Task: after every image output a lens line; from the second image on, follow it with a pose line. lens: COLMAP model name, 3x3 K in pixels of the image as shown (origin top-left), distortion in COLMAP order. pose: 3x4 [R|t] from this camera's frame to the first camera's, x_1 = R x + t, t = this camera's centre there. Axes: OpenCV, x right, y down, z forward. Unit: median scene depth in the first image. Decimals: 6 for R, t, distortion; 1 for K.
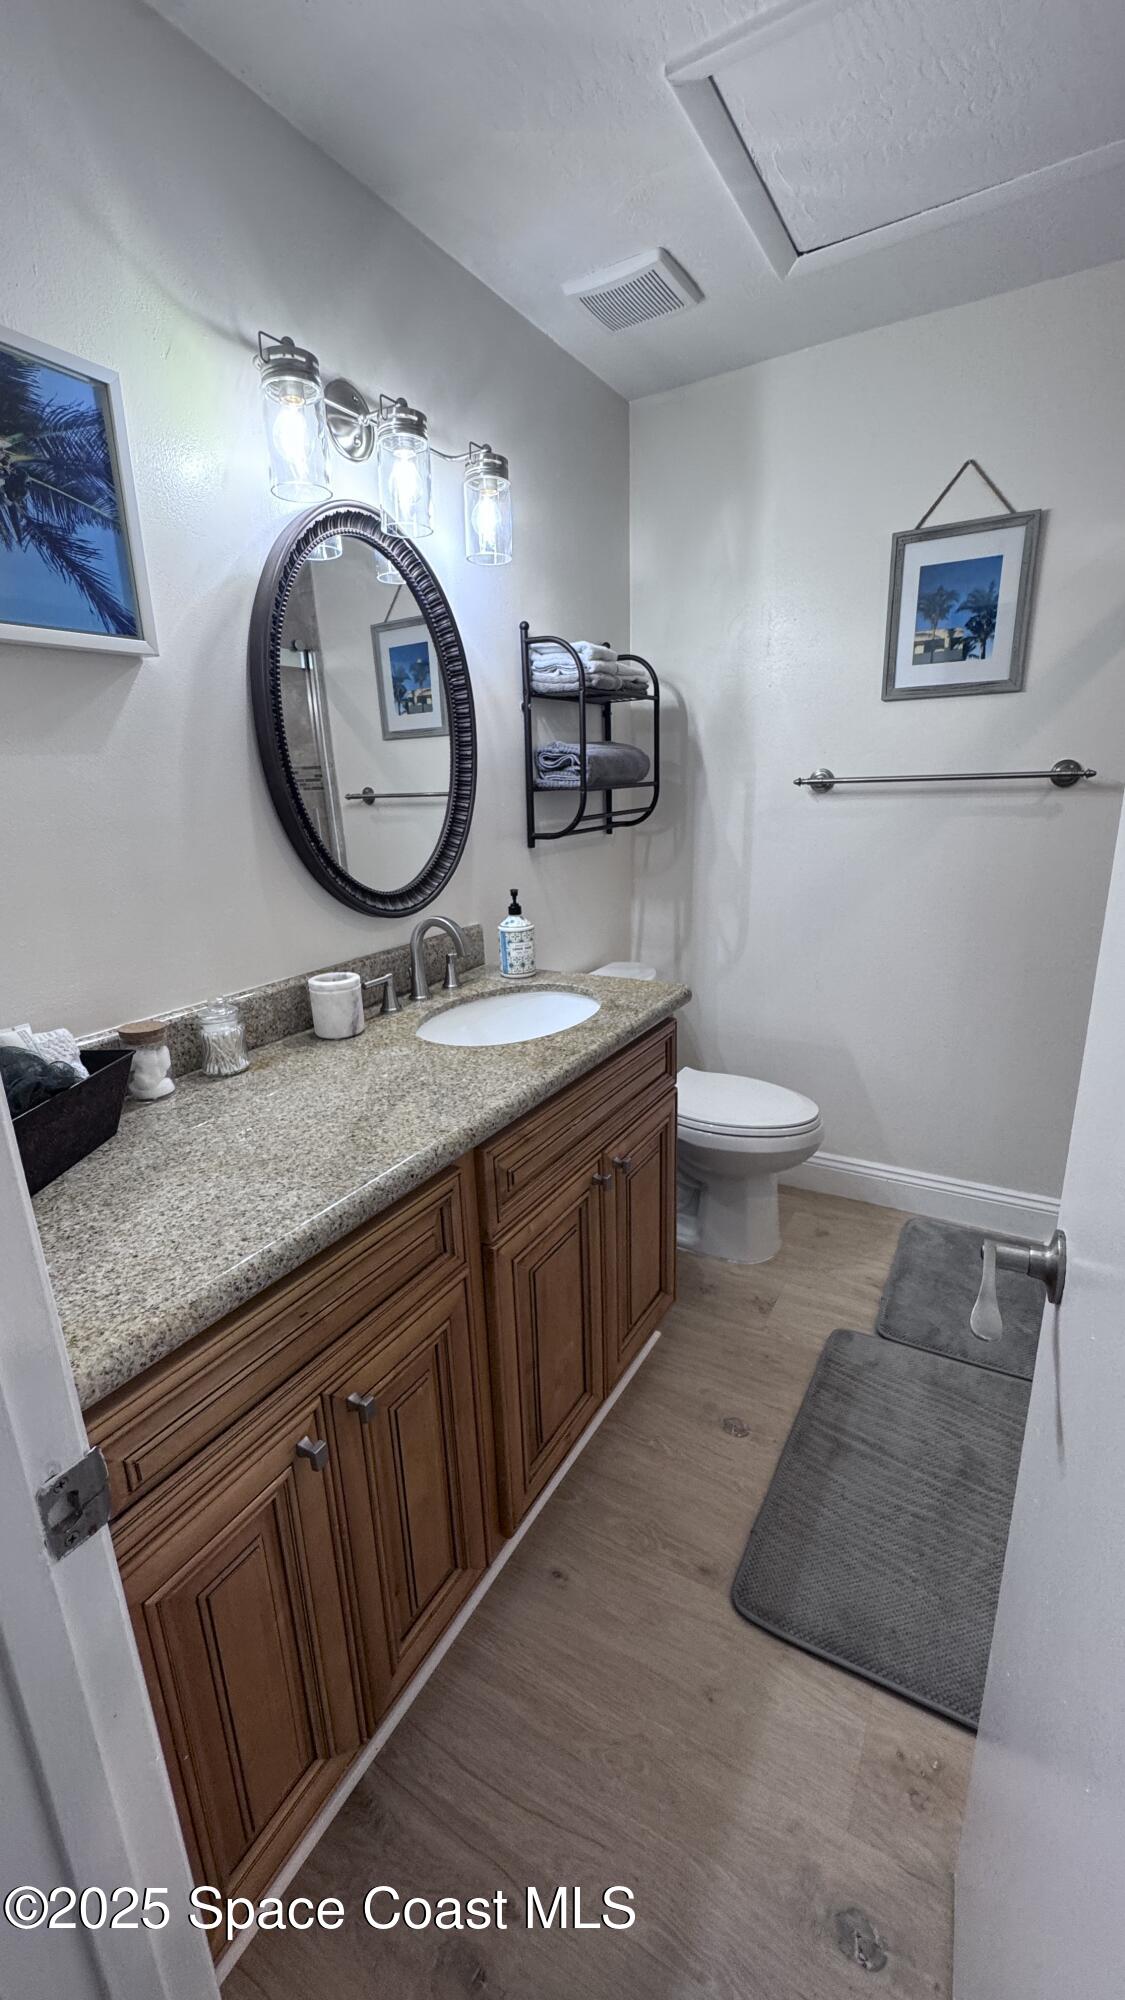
lens RADIAL K [[796.8, 0, 559.0], [0, 796.8, 1001.6], [0, 0, 1]] dist [-0.006346, 0.000196]
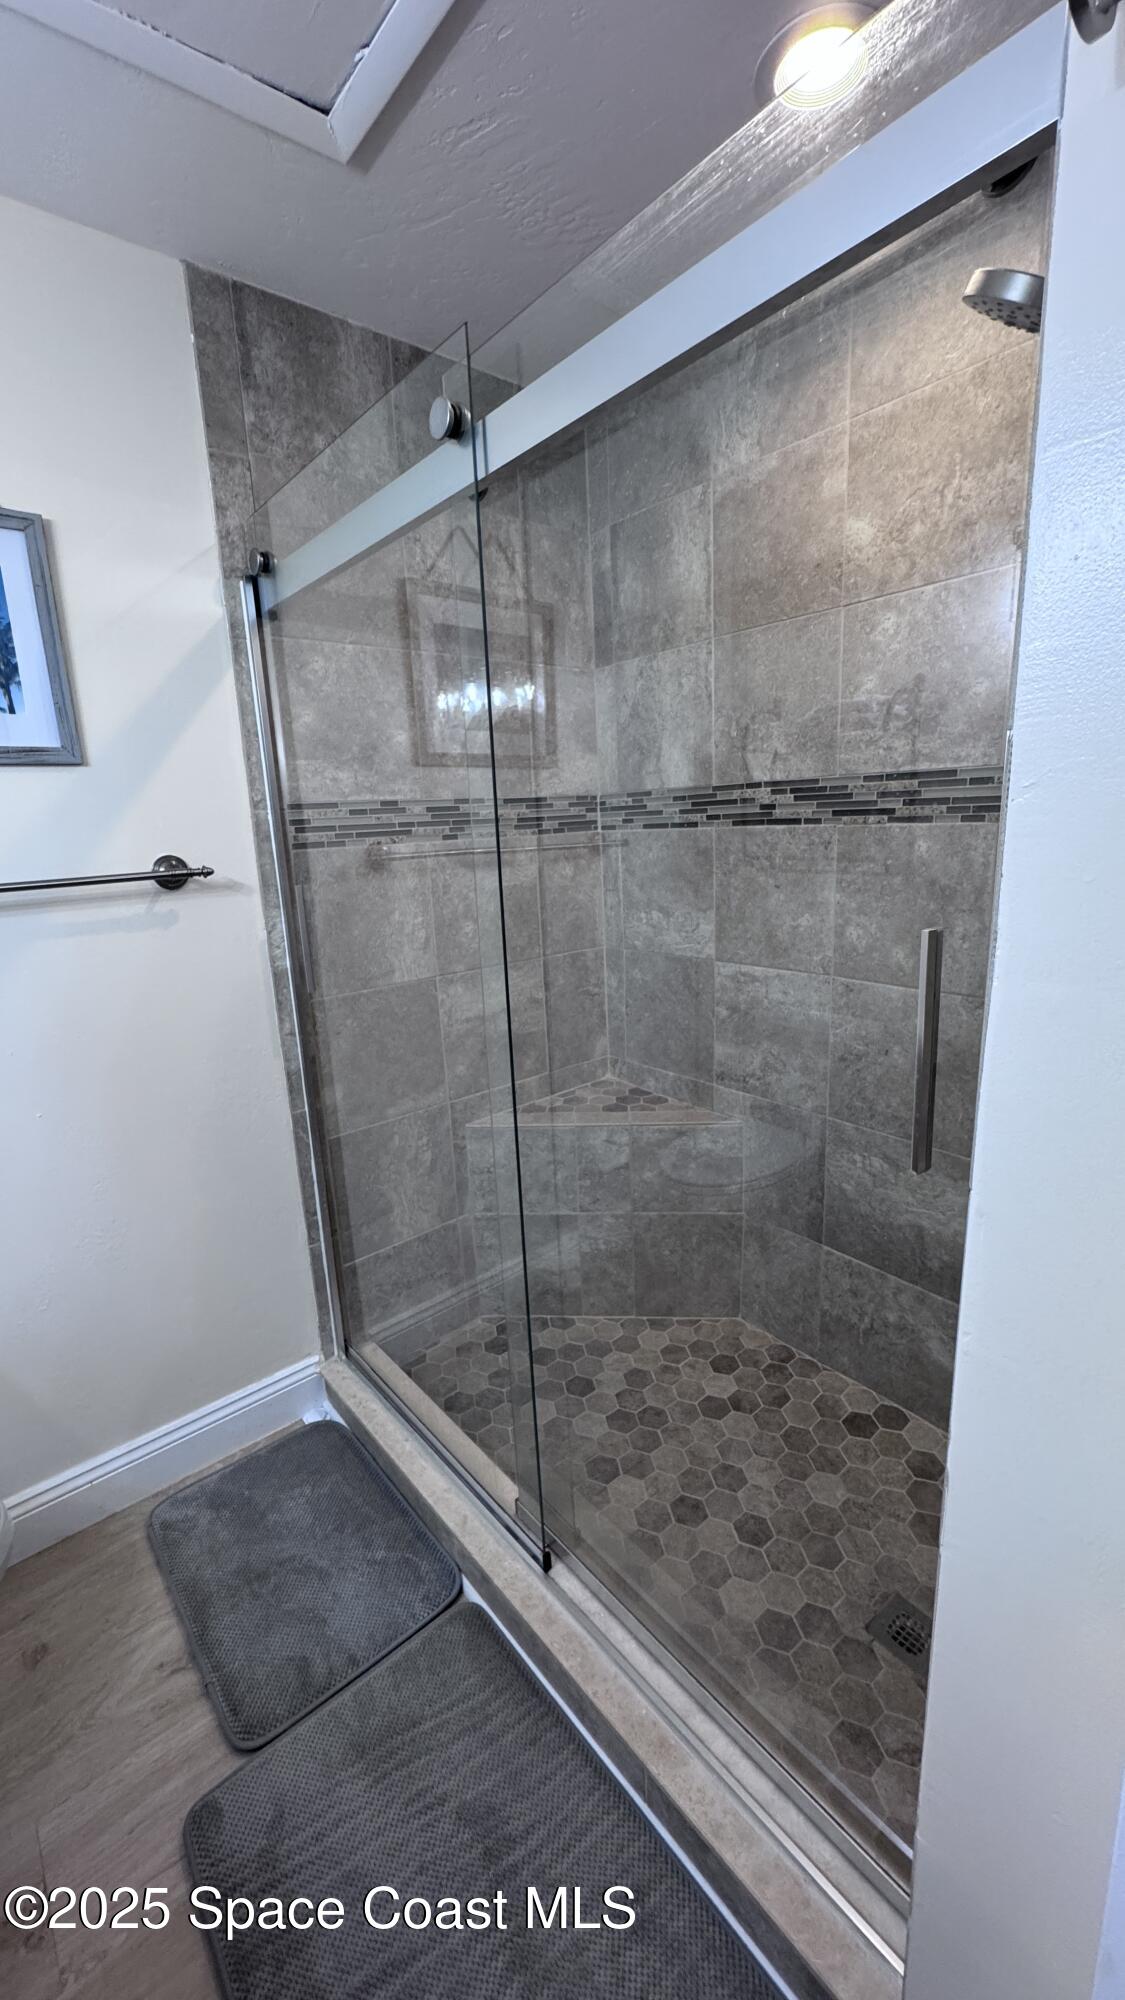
lens RADIAL K [[796.8, 0, 563.5], [0, 796.8, 1003.0], [0, 0, 1]] dist [-0.006346, 0.000196]
pose [[0.344999, -0.192895, 0.918568, 0.029368], [0.288669, 0.953026, 0.091712, -0.124307], [-0.893110, 0.233521, 0.384476, 0.381808]]
